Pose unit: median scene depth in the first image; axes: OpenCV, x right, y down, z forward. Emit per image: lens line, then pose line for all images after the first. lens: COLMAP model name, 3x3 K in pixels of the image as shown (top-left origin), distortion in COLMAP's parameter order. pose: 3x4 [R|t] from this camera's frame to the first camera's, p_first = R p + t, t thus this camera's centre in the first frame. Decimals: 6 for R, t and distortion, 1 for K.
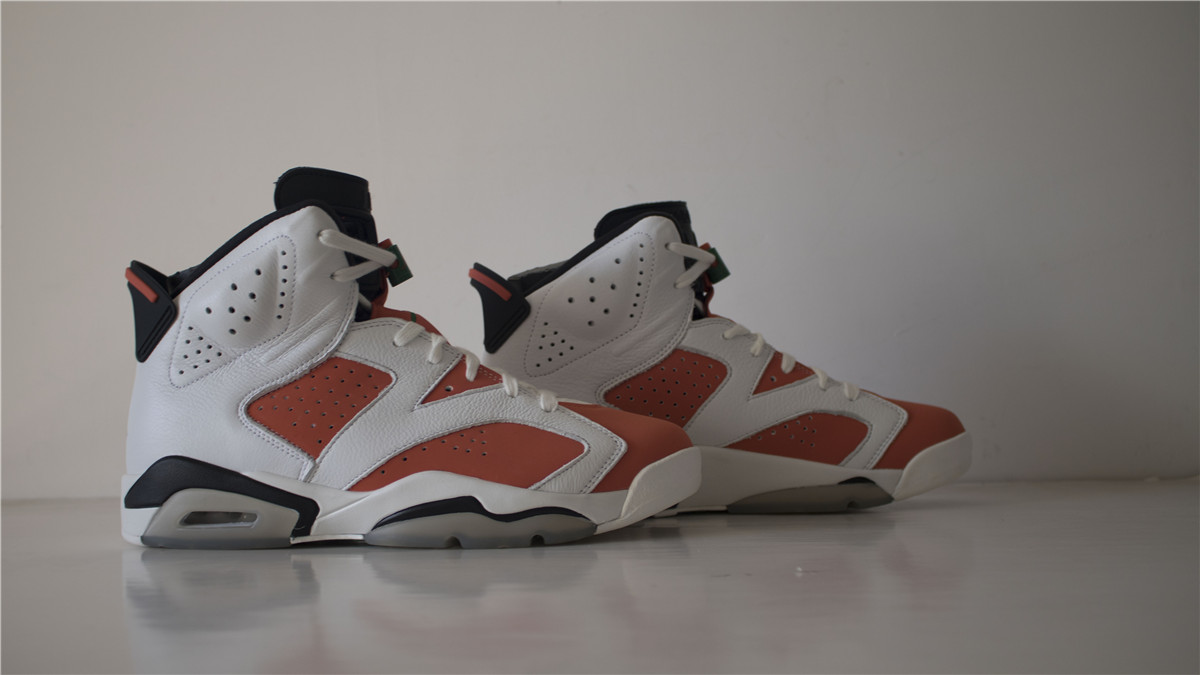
lens RADIAL K [[1404.7, 0, 550.7], [0, 1404.7, 340.6], [0, 0, 1]] dist [-0.045515, 0.000000]
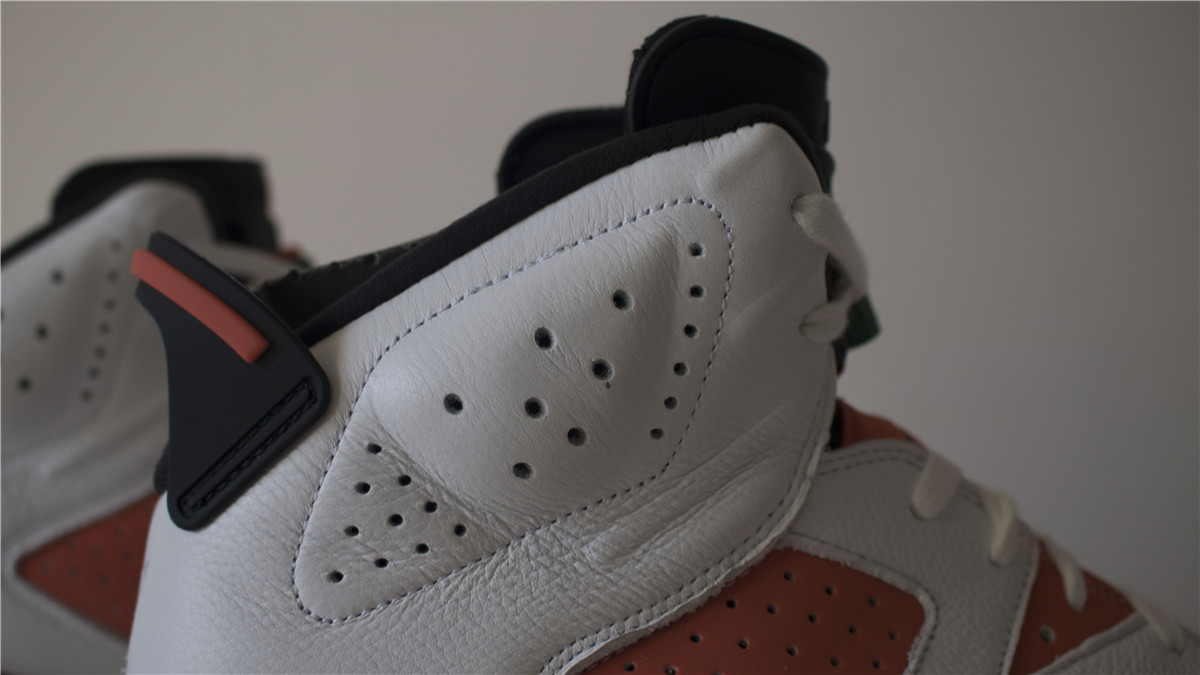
lens RADIAL K [[1372.7, 0, 611.2], [0, 1372.7, 347.5], [0, 0, 1]] dist [-0.103128, 0.000000]
pose [[0.960506, 0.062935, 0.271048, -0.297680], [-0.064569, 0.997909, -0.002893, -0.036307], [-0.270663, -0.014723, 0.962561, 0.680030]]
